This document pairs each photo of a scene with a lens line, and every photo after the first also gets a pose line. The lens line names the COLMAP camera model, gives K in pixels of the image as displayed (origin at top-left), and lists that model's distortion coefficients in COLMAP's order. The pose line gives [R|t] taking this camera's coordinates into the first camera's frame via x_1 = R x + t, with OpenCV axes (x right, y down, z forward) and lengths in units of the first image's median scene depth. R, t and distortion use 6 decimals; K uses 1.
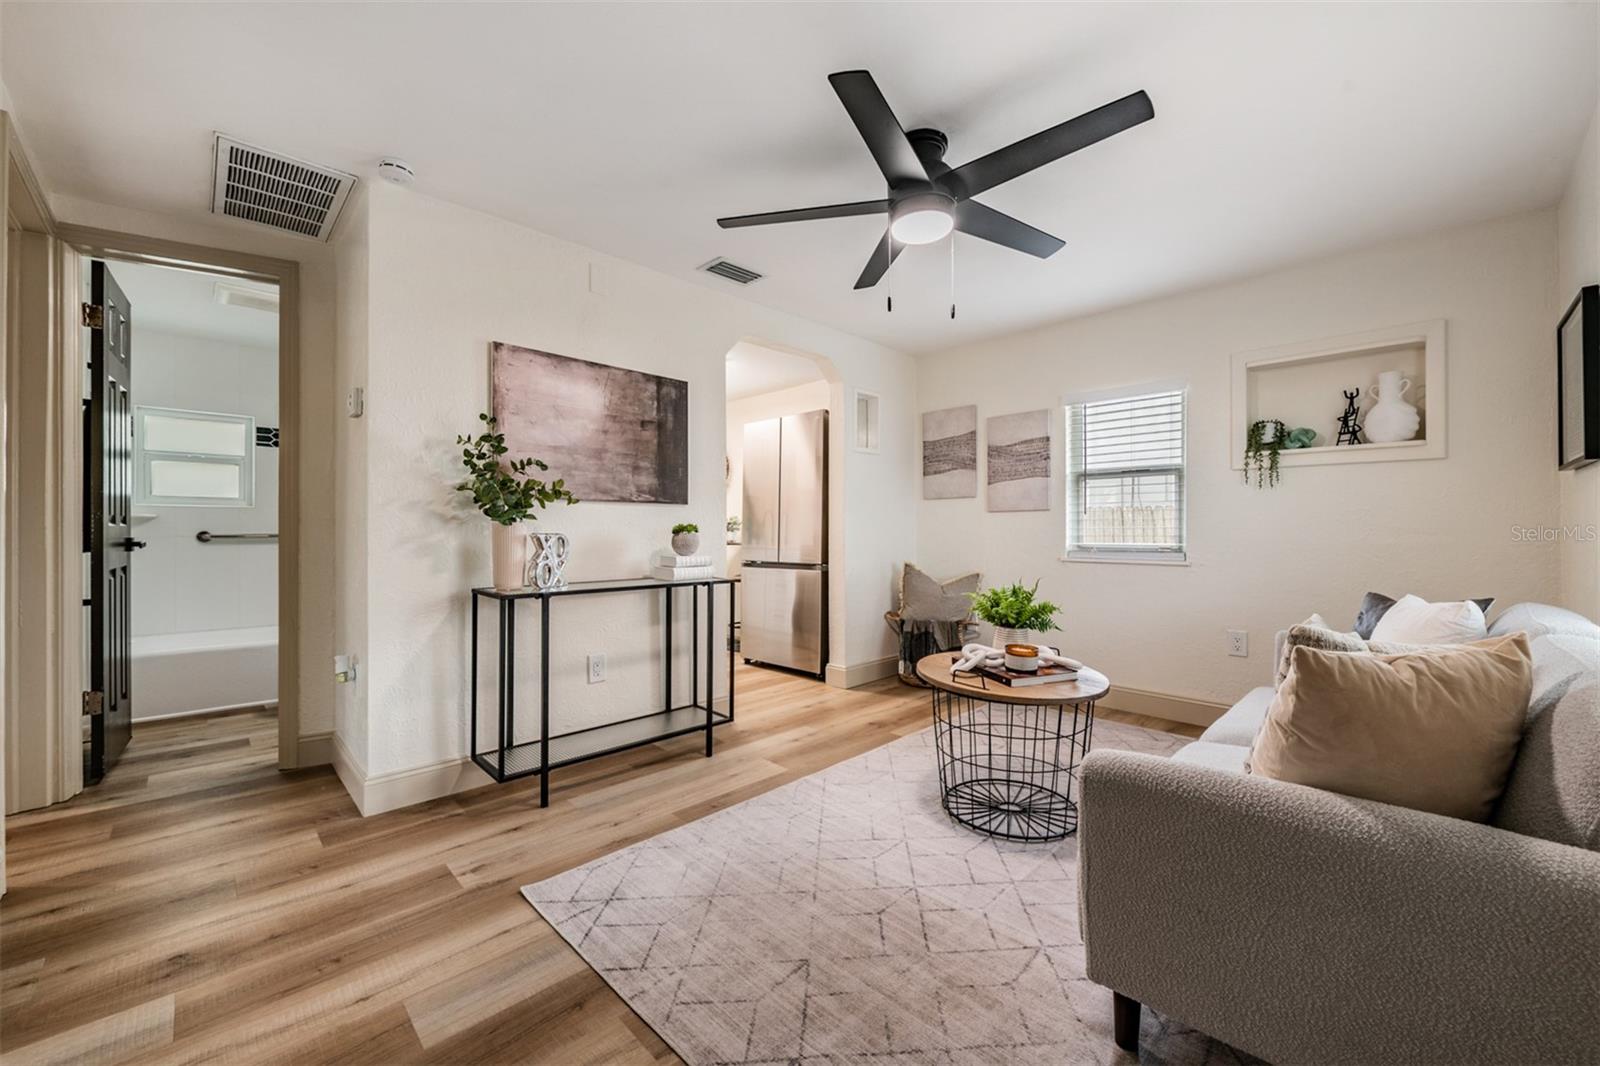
lens RADIAL K [[632.9, 0, 793.8], [0, 632.9, 527.6], [0, 0, 1]] dist [-0.007988, 0.001166]
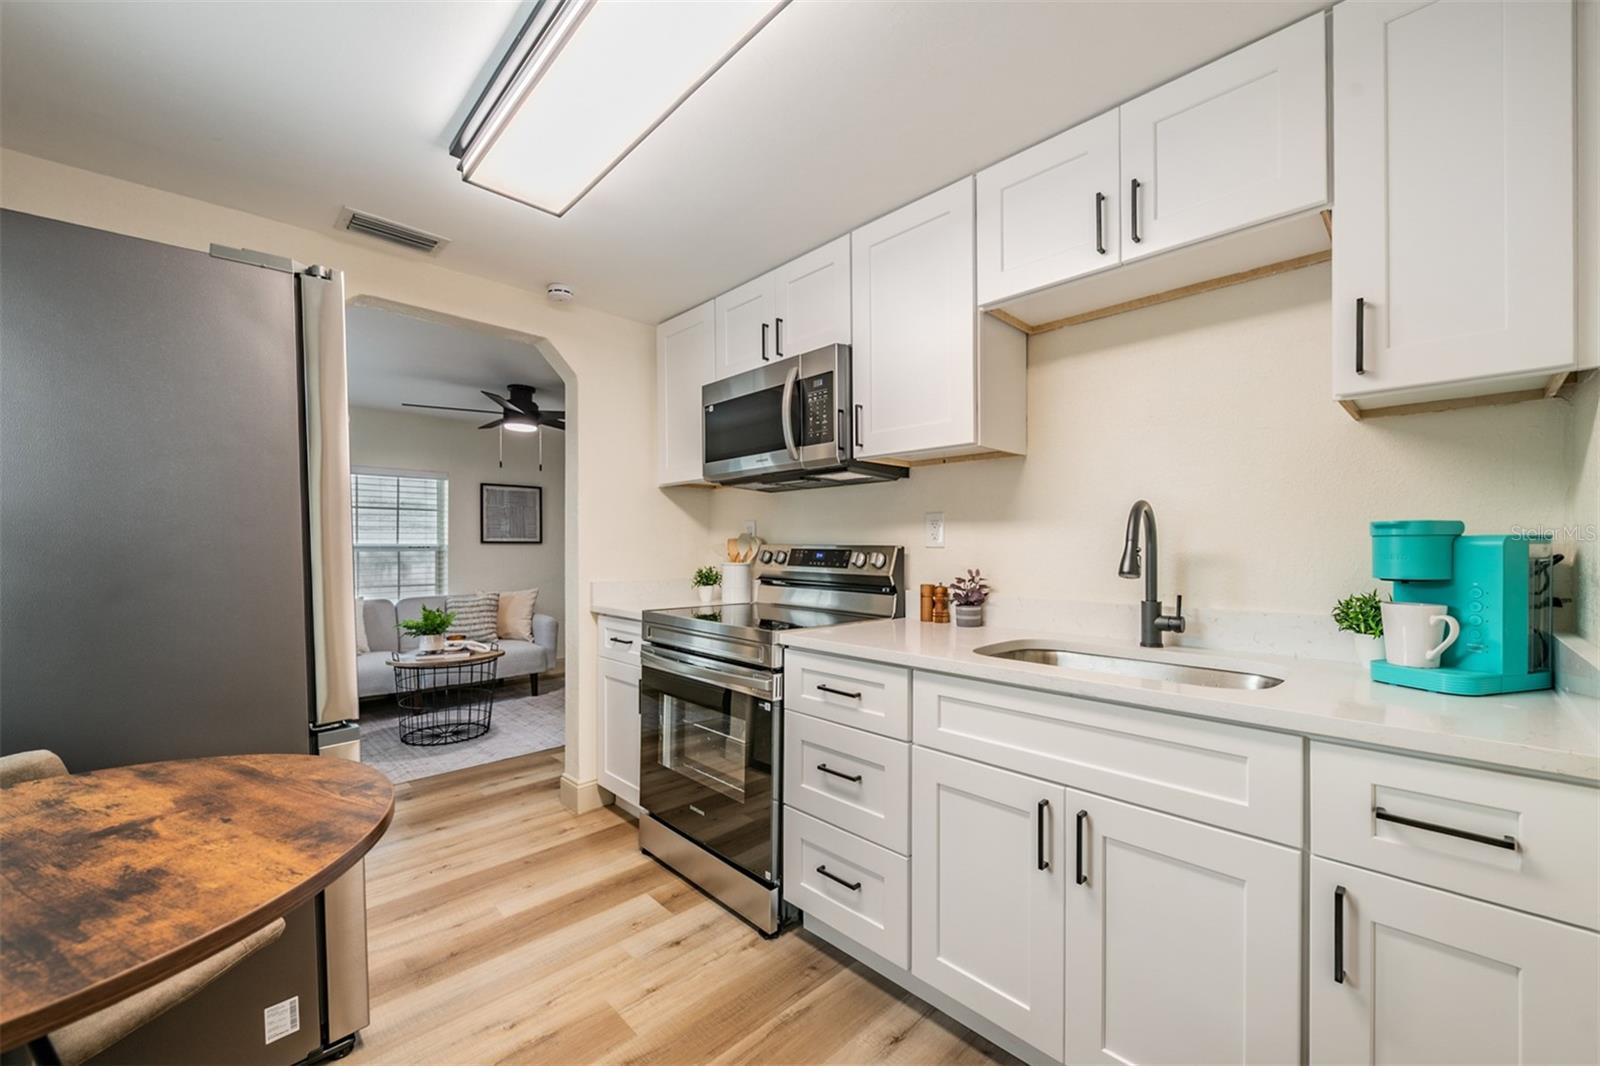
lens RADIAL K [[632.9, 0, 804.4], [0, 632.9, 548.0], [0, 0, 1]] dist [-0.007988, 0.001166]
pose [[-0.999978, -0.003791, 0.005467, -0.518740], [-0.003761, 0.999979, 0.005338, -0.063441], [-0.005487, 0.005318, -0.999971, 2.191400]]
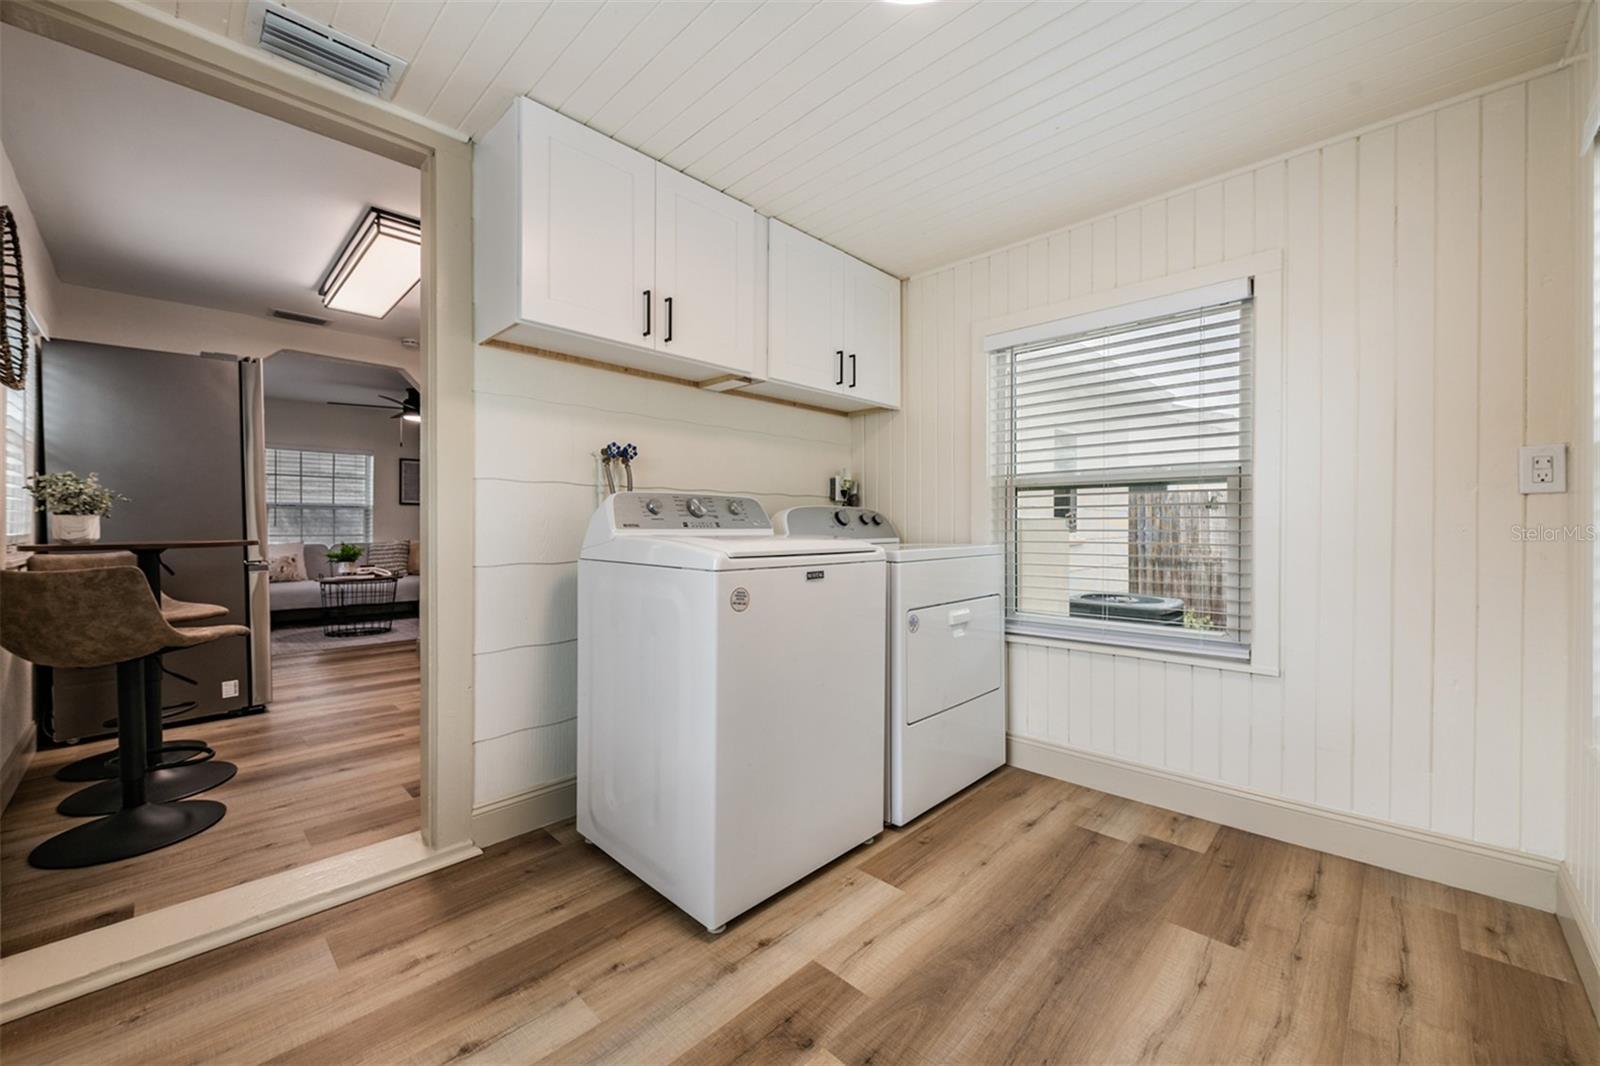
lens RADIAL K [[632.9, 0, 803.9], [0, 632.9, 523.5], [0, 0, 1]] dist [-0.007988, 0.001166]
pose [[-0.999827, -0.003909, -0.018205, -1.078913], [-0.003896, 0.999992, -0.000782, 0.007100], [0.018208, -0.000711, -0.999834, 2.810461]]
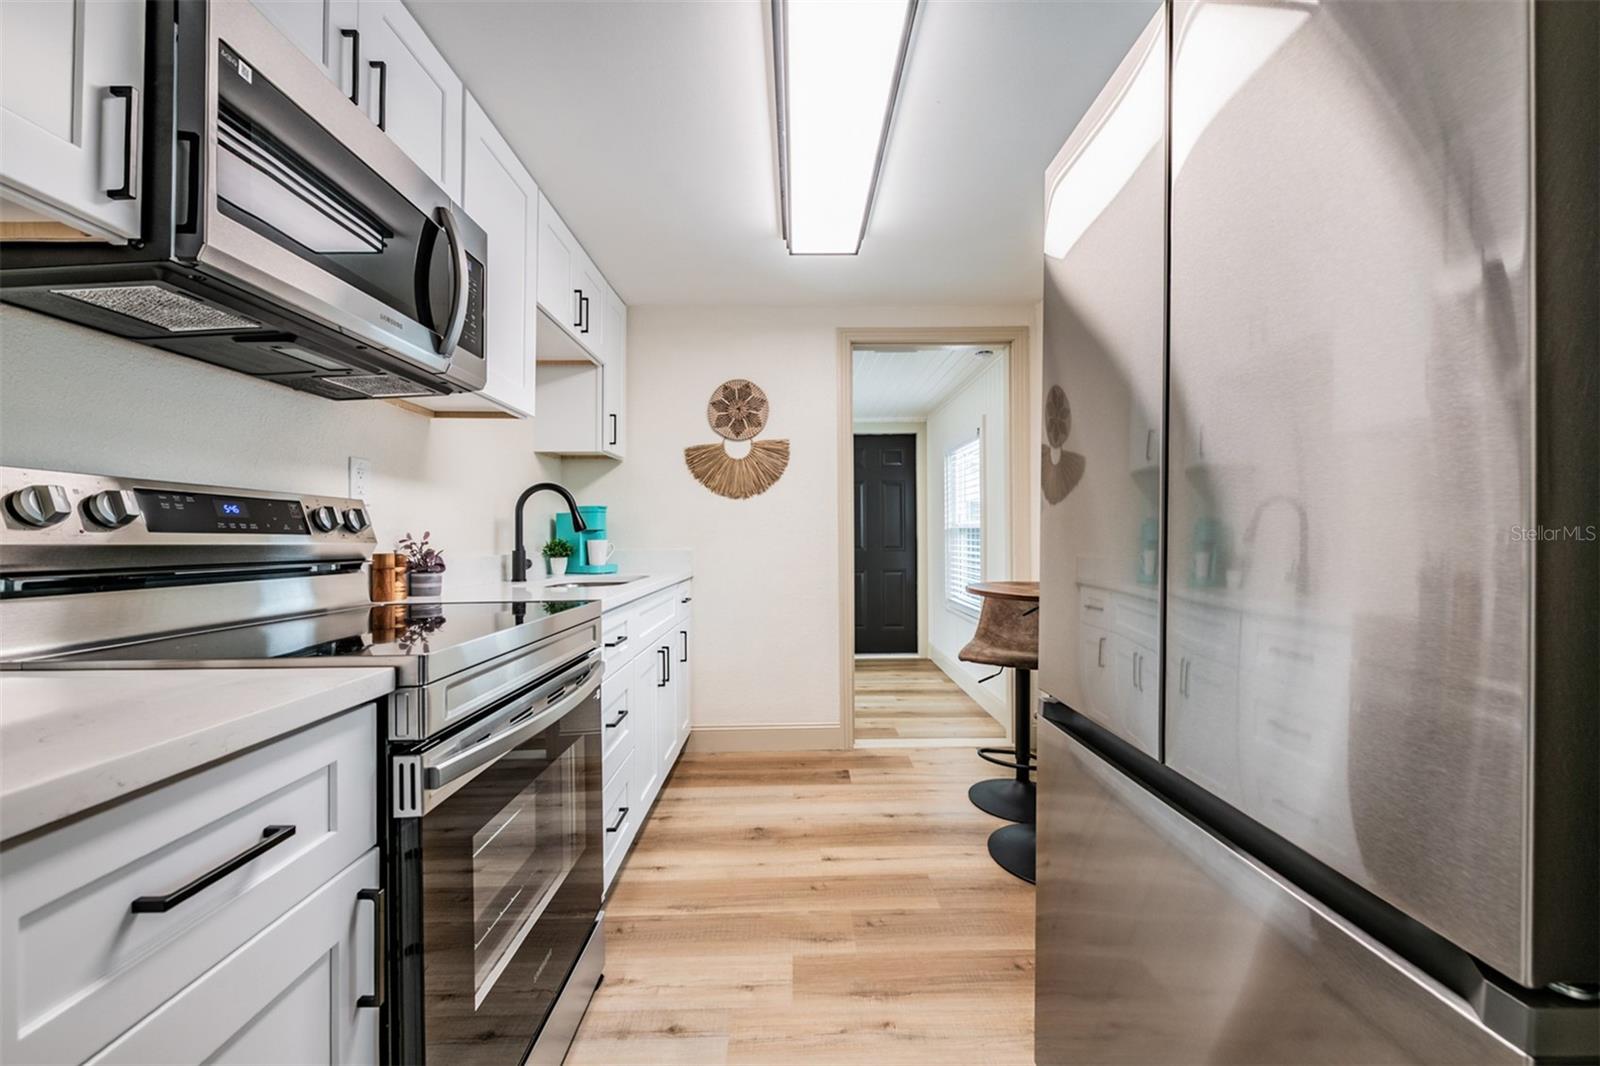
lens RADIAL K [[632.9, 0, 801.5], [0, 632.9, 534.5], [0, 0, 1]] dist [-0.007988, 0.001166]
pose [[0.721764, -0.008202, -0.692091, 0.019811], [0.004673, 0.999965, -0.006978, -0.027344], [0.692124, 0.001802, 0.721777, 1.268726]]
